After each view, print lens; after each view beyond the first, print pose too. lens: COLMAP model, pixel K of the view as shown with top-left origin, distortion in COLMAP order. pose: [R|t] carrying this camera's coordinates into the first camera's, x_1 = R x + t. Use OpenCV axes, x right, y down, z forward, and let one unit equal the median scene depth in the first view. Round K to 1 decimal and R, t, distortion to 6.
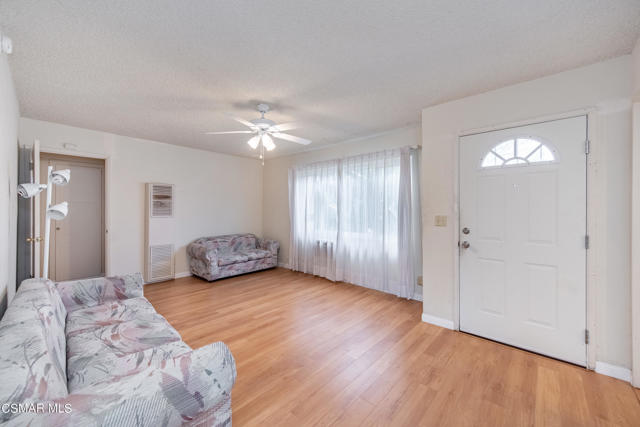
lens RADIAL K [[250.1, 0, 321.7], [0, 250.1, 209.1], [0, 0, 1]] dist [0.006648, -0.000769]
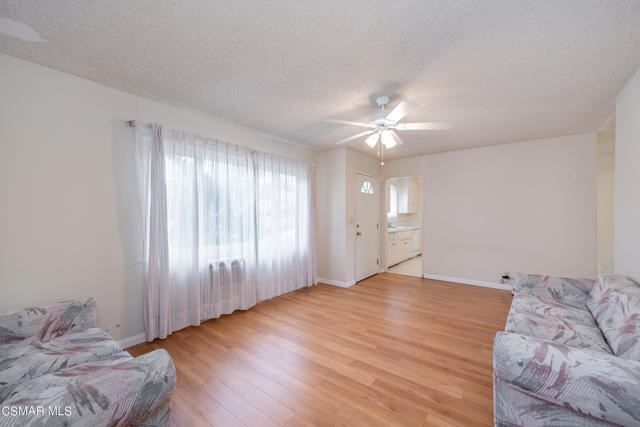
lens RADIAL K [[250.1, 0, 322.0], [0, 250.1, 214.7], [0, 0, 1]] dist [0.006648, -0.000769]
pose [[-0.073634, -0.004659, 0.997274, -0.705892], [-0.000881, 0.999989, 0.004607, -0.000472], [-0.997285, -0.000540, -0.073638, 0.814658]]
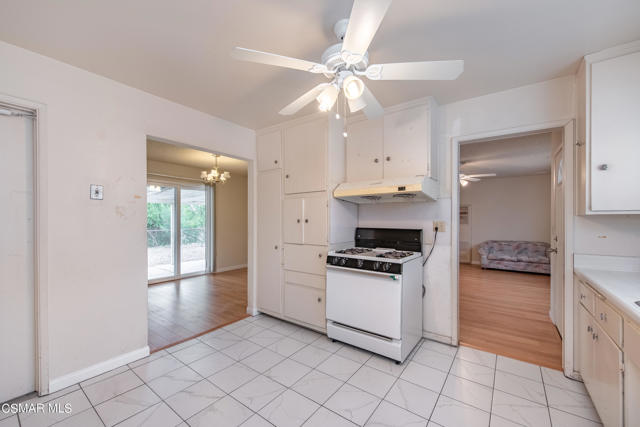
lens RADIAL K [[250.1, 0, 317.5], [0, 250.1, 222.8], [0, 0, 1]] dist [0.006648, -0.000769]
pose [[0.081812, 0.007905, -0.996616, 0.949630], [-0.001375, 0.999968, 0.007818, 0.005691], [0.996647, 0.000731, 0.081820, -0.107921]]
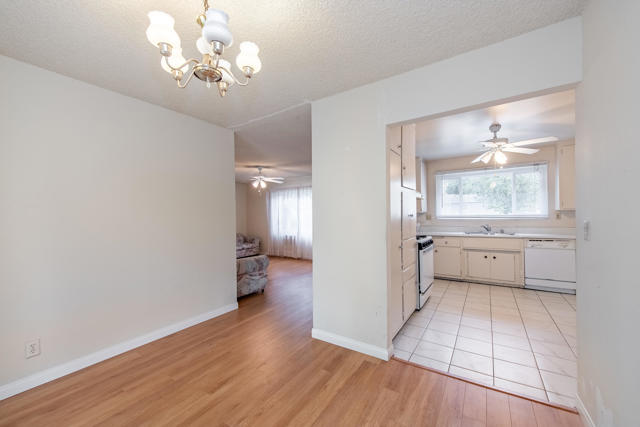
lens RADIAL K [[250.1, 0, 317.8], [0, 250.1, 213.9], [0, 0, 1]] dist [0.006648, -0.000769]
pose [[0.990635, -0.016242, 0.135565, -0.031279], [0.017444, 0.999818, -0.007682, 0.000314], [-0.135415, 0.009975, 0.990739, -0.695939]]
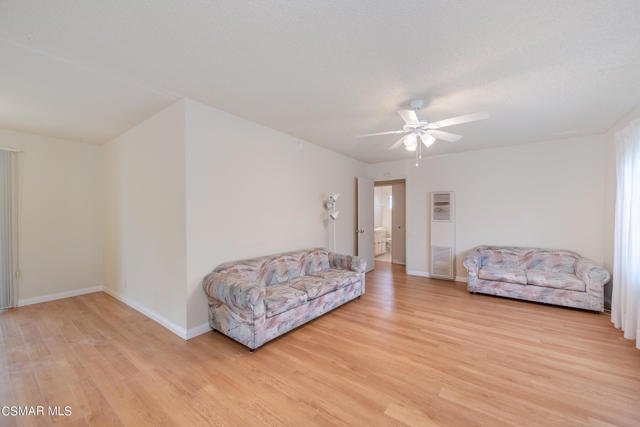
lens RADIAL K [[250.1, 0, 321.0], [0, 250.1, 216.4], [0, 0, 1]] dist [0.006648, -0.000769]
pose [[0.095838, 0.002599, -0.995394, 0.413790], [0.003187, 0.999991, 0.002918, 0.003672], [0.995392, -0.003452, 0.095829, 0.354535]]
